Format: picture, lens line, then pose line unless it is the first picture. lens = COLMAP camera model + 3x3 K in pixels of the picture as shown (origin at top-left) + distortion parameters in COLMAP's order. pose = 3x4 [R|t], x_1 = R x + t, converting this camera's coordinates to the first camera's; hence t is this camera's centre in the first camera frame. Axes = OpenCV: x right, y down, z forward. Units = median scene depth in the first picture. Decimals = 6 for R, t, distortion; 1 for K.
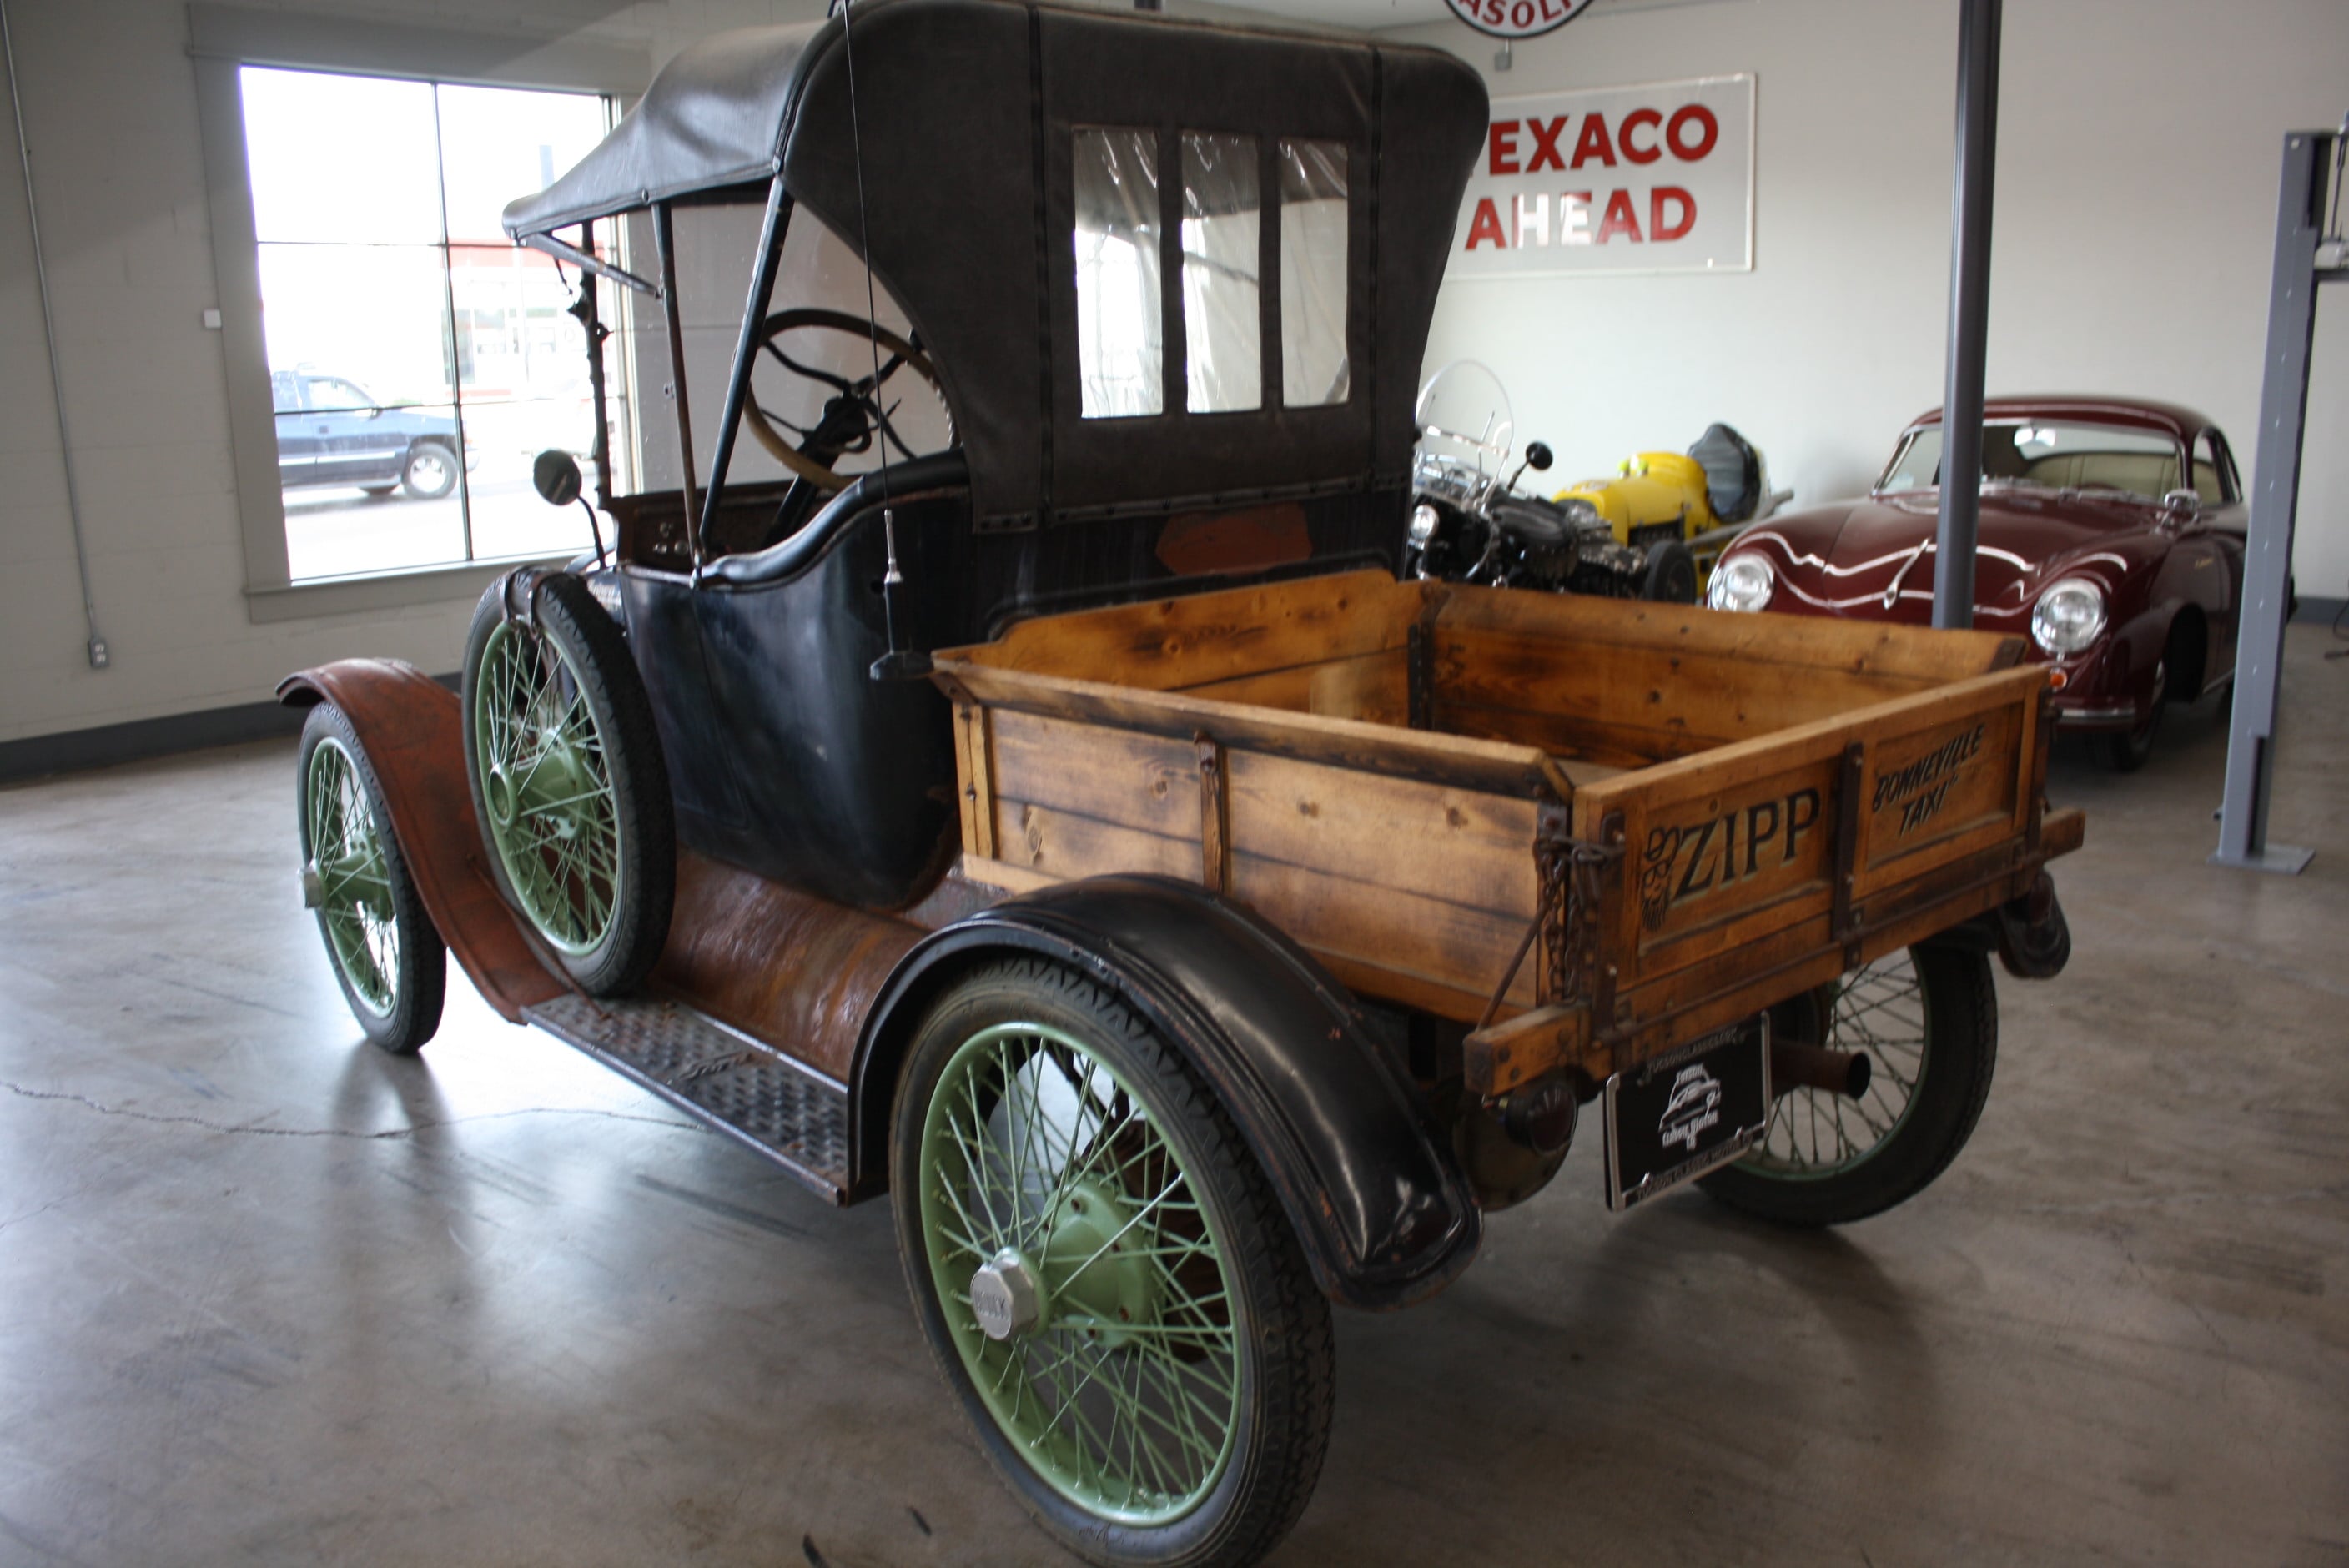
lens RADIAL K [[1973.3, 0, 1192.3], [0, 1973.3, 788.8], [0, 0, 1]] dist [-0.172511, 0.159054]
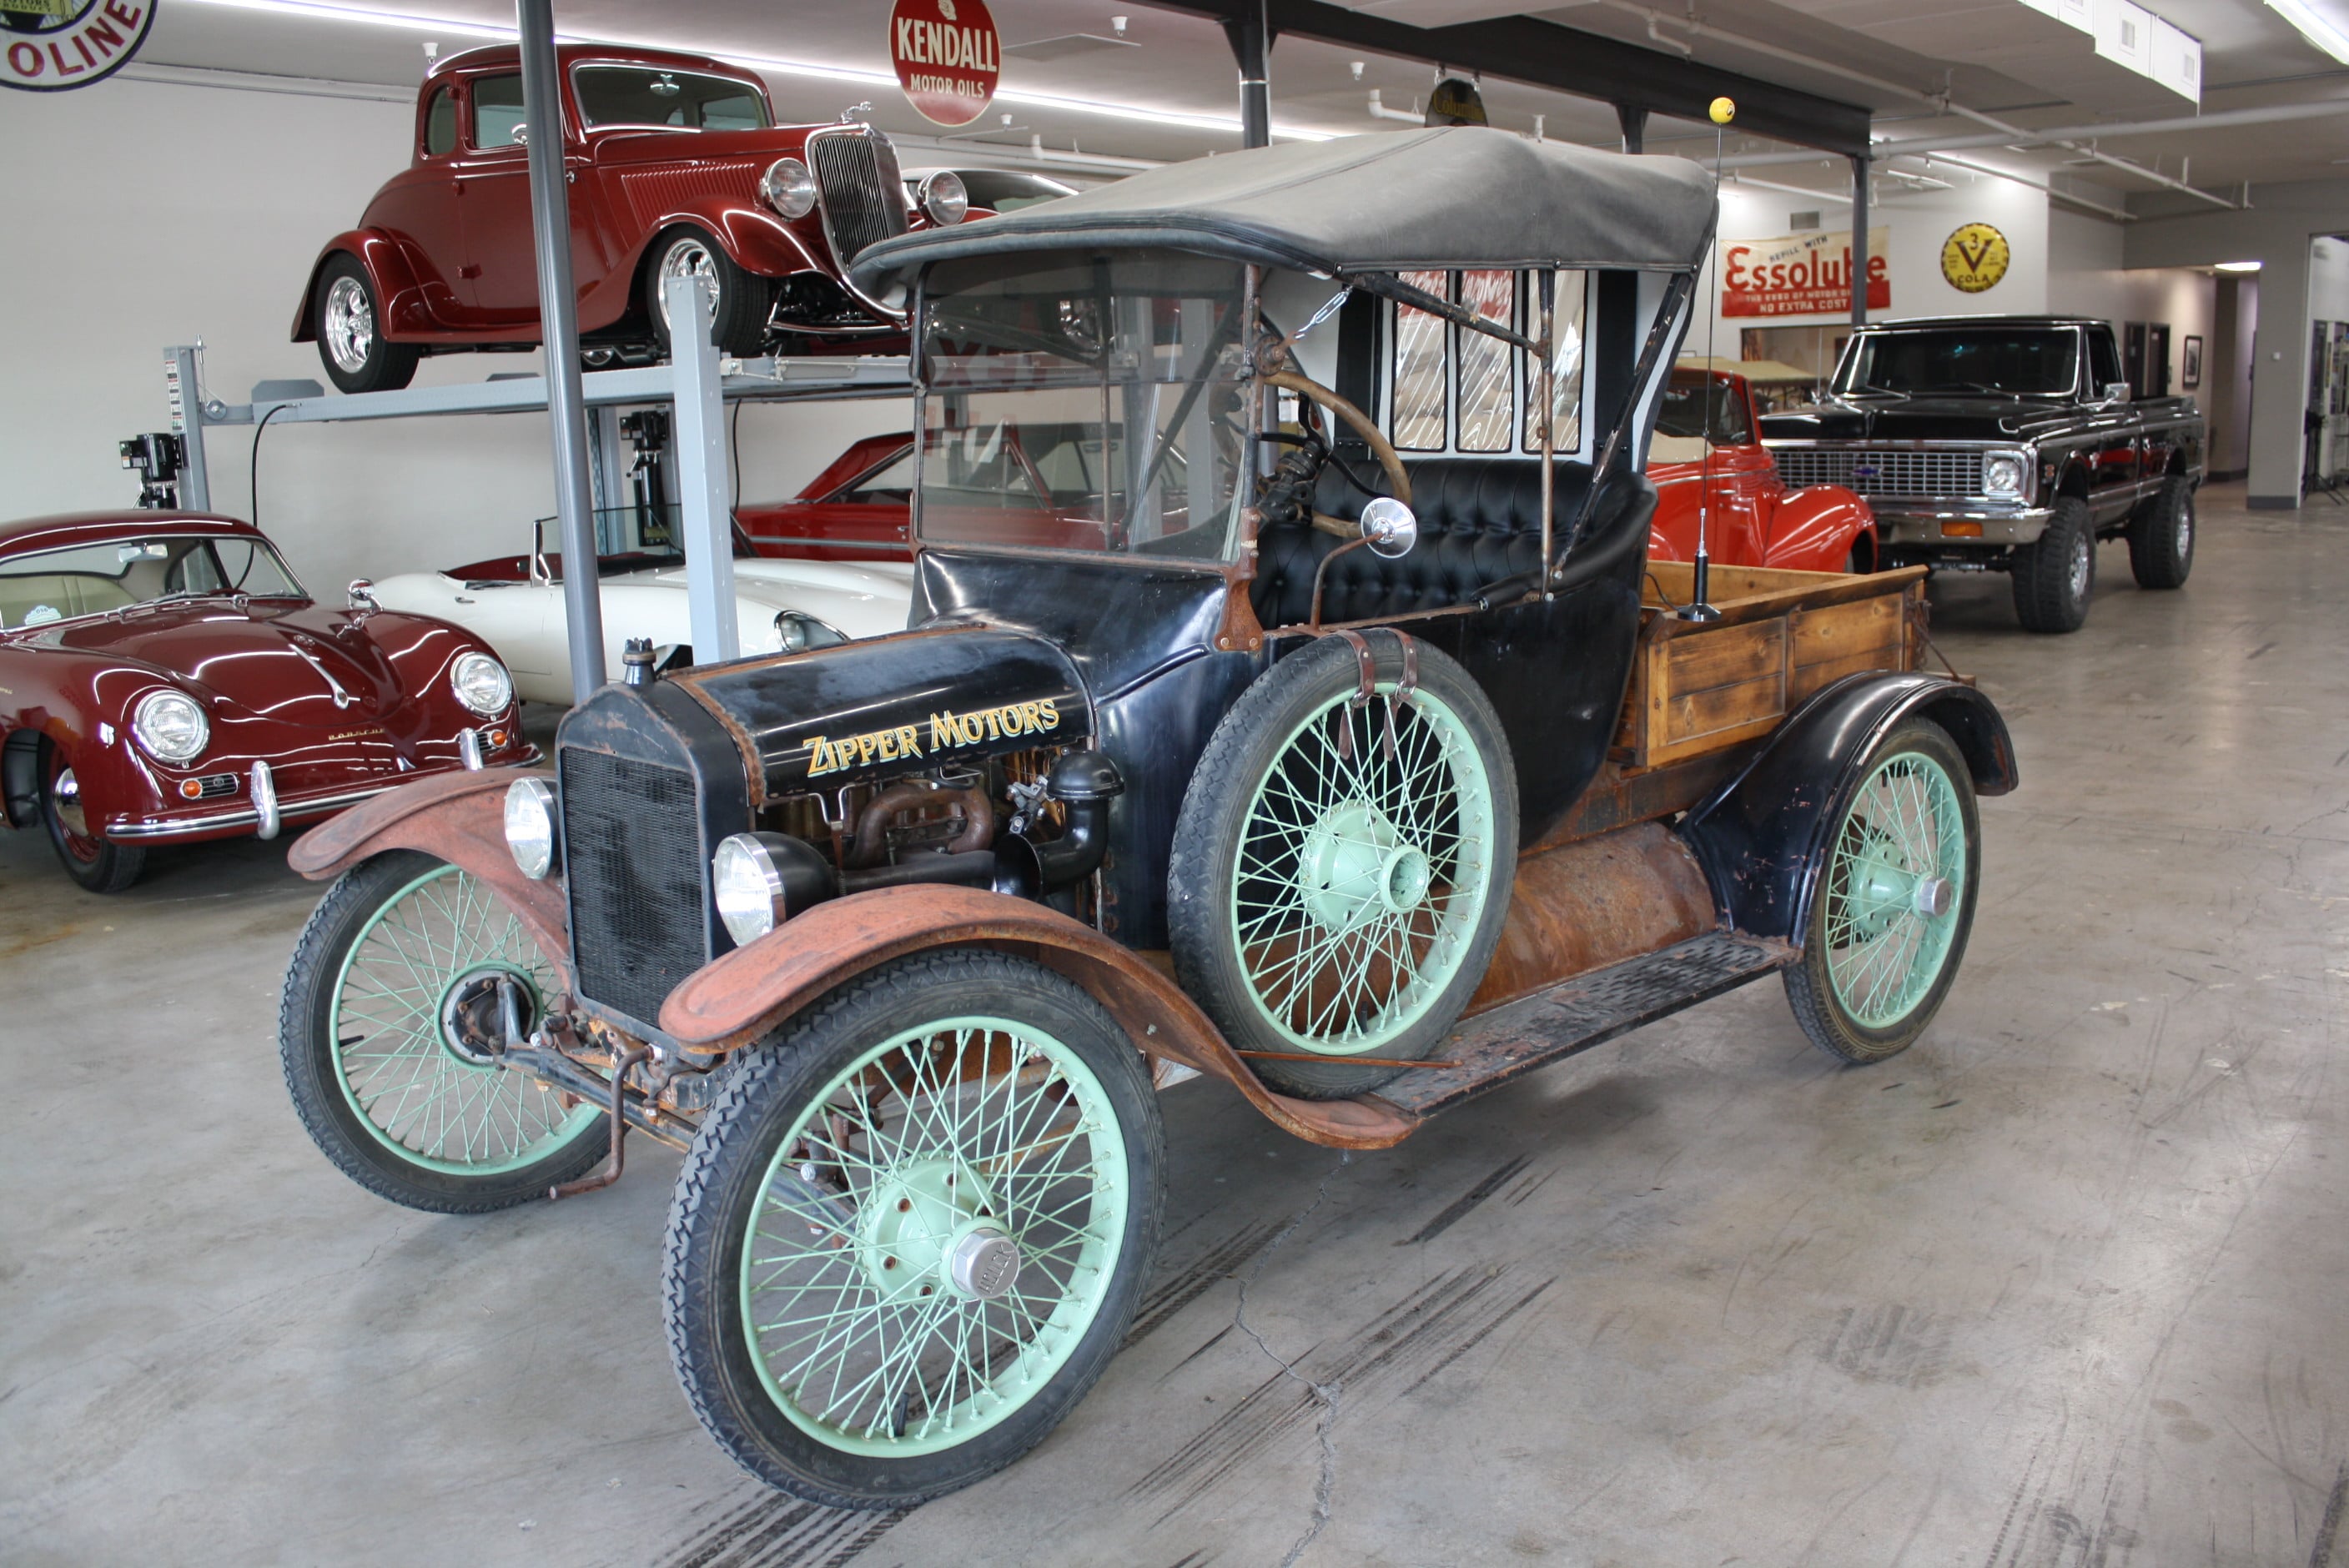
lens RADIAL K [[1980.7, 0, 1190.2], [0, 1980.7, 782.6], [0, 0, 1]] dist [-0.169704, 0.150906]
pose [[-0.003938, -0.169227, 0.985569, -1.388384], [0.250442, 0.954001, 0.164807, -0.239939], [-0.968124, 0.247477, 0.038625, 1.155404]]
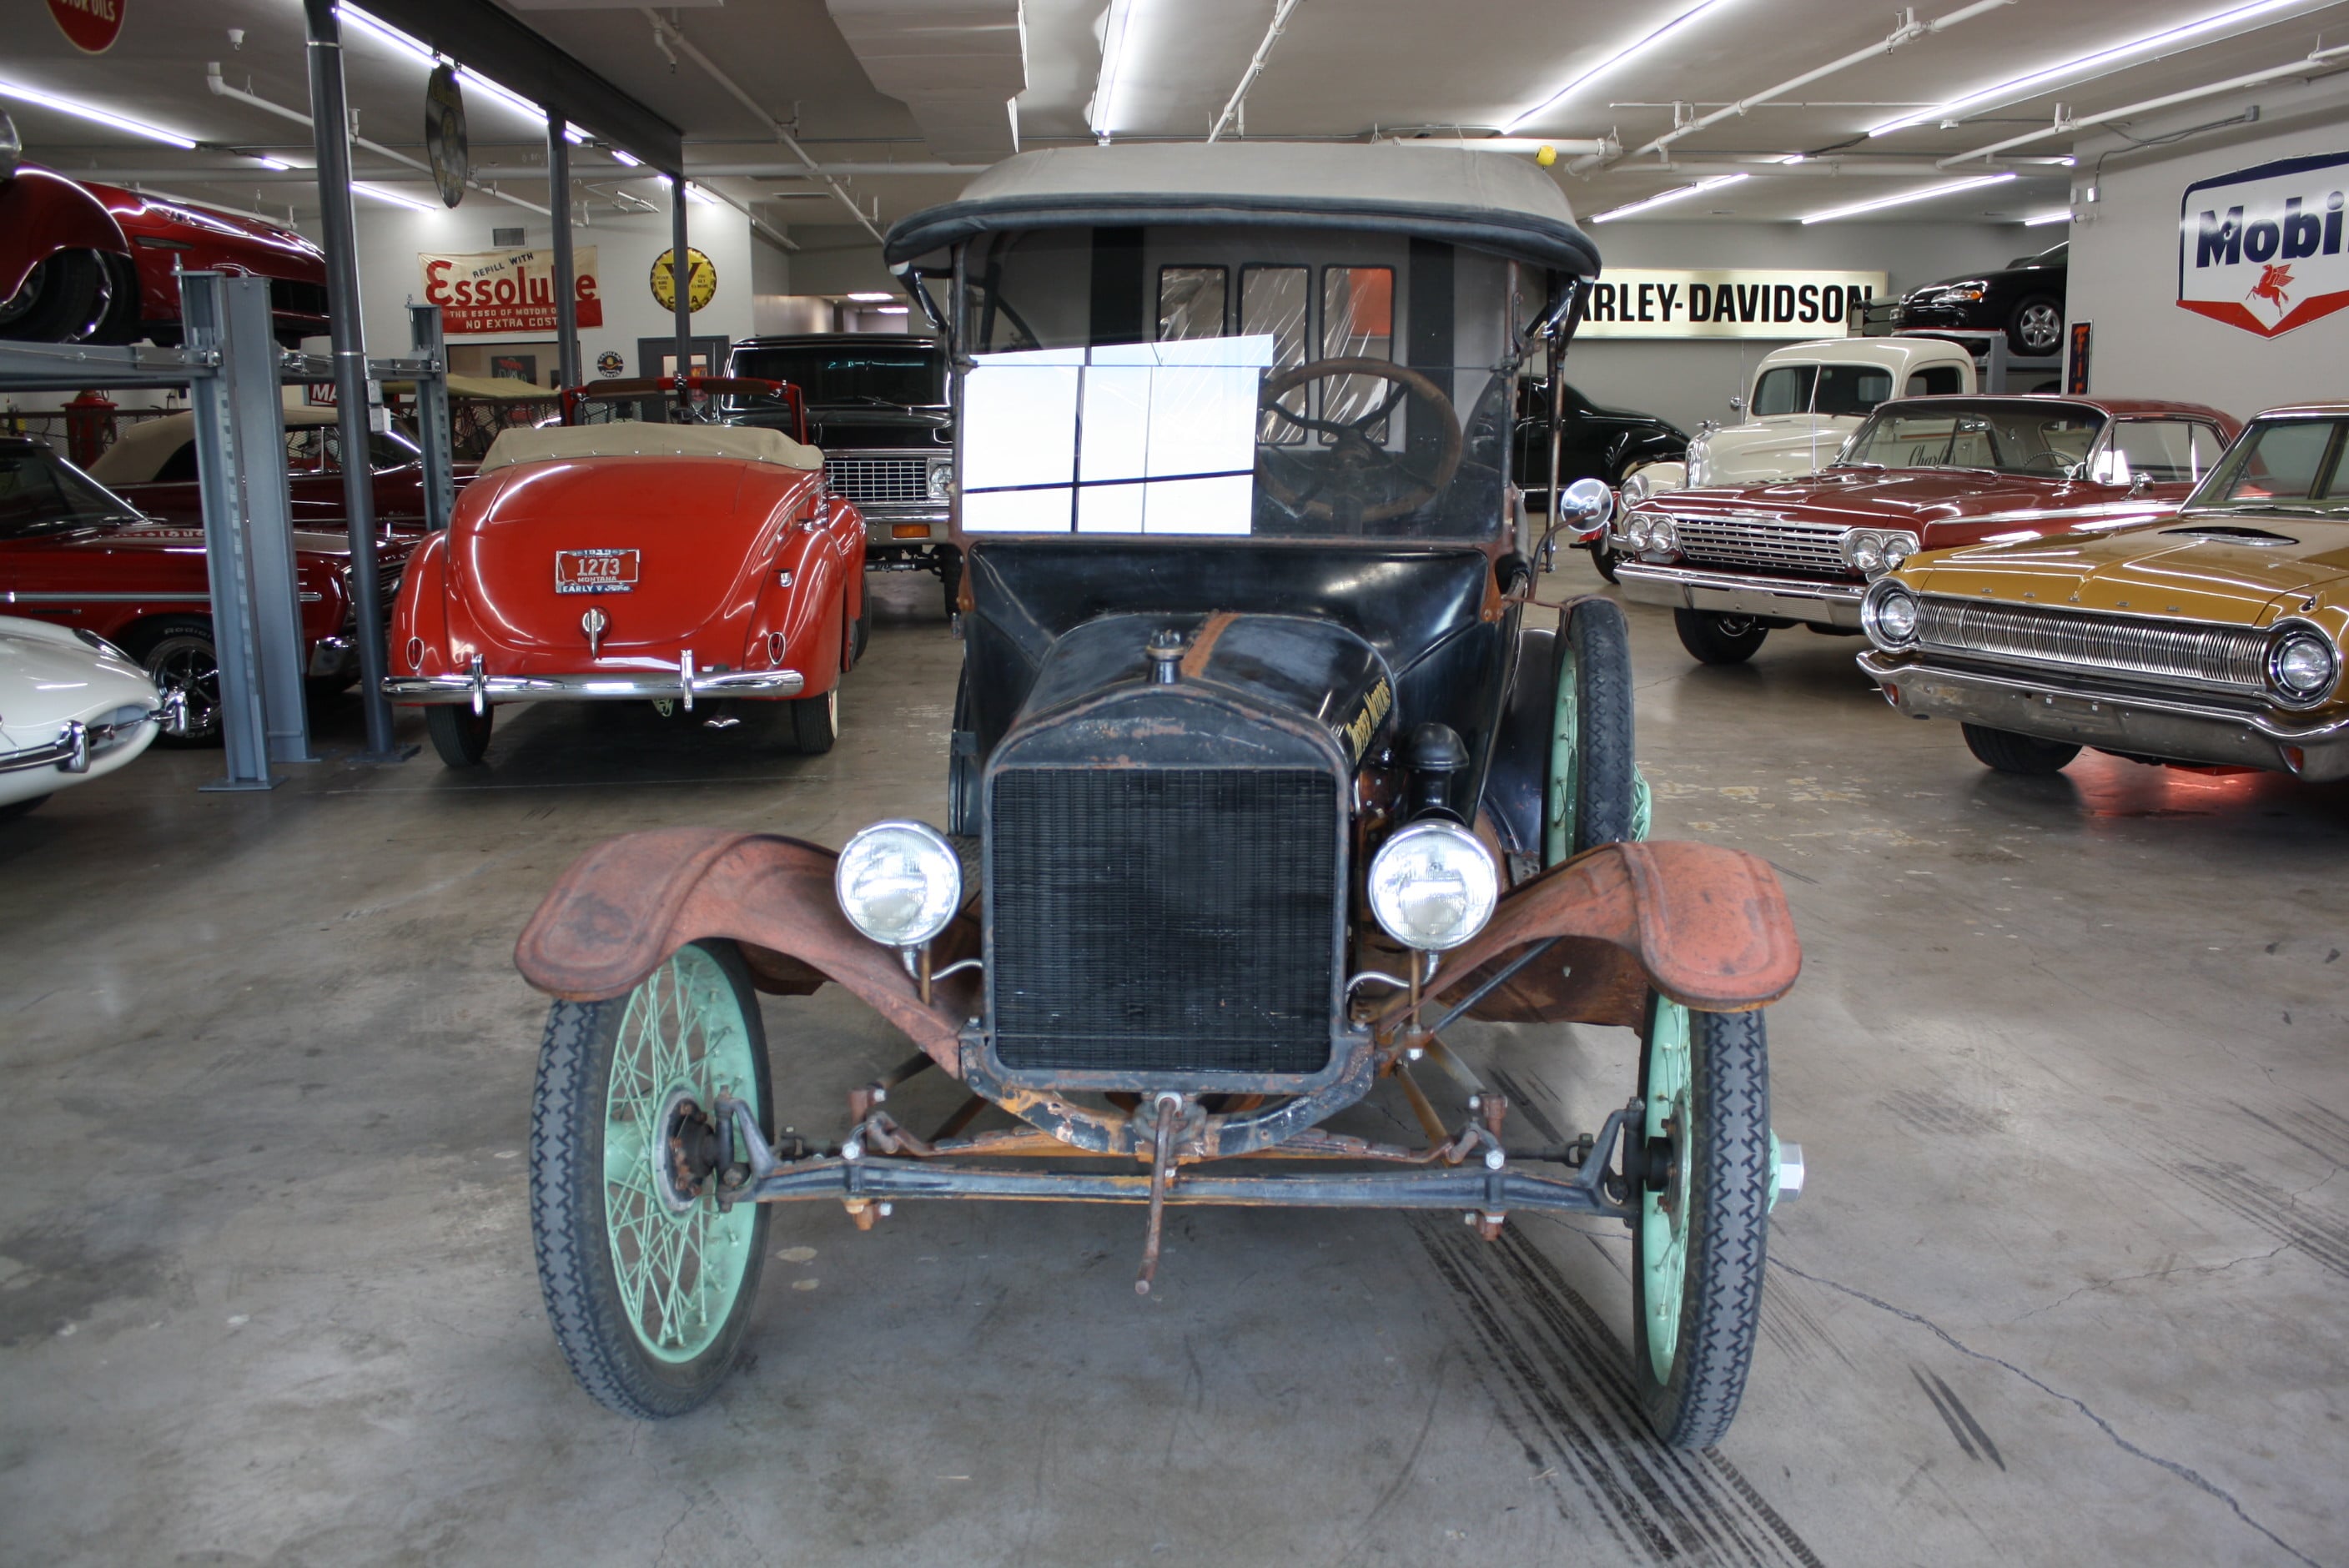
lens RADIAL K [[1987.2, 0, 1188.4], [0, 1987.2, 786.1], [0, 0, 1]] dist [-0.163065, 0.142675]
pose [[-0.683449, -0.117380, 0.720499, -1.047766], [0.178398, 0.930205, 0.320769, -0.432481], [-0.707864, 0.347764, -0.614808, 2.002796]]
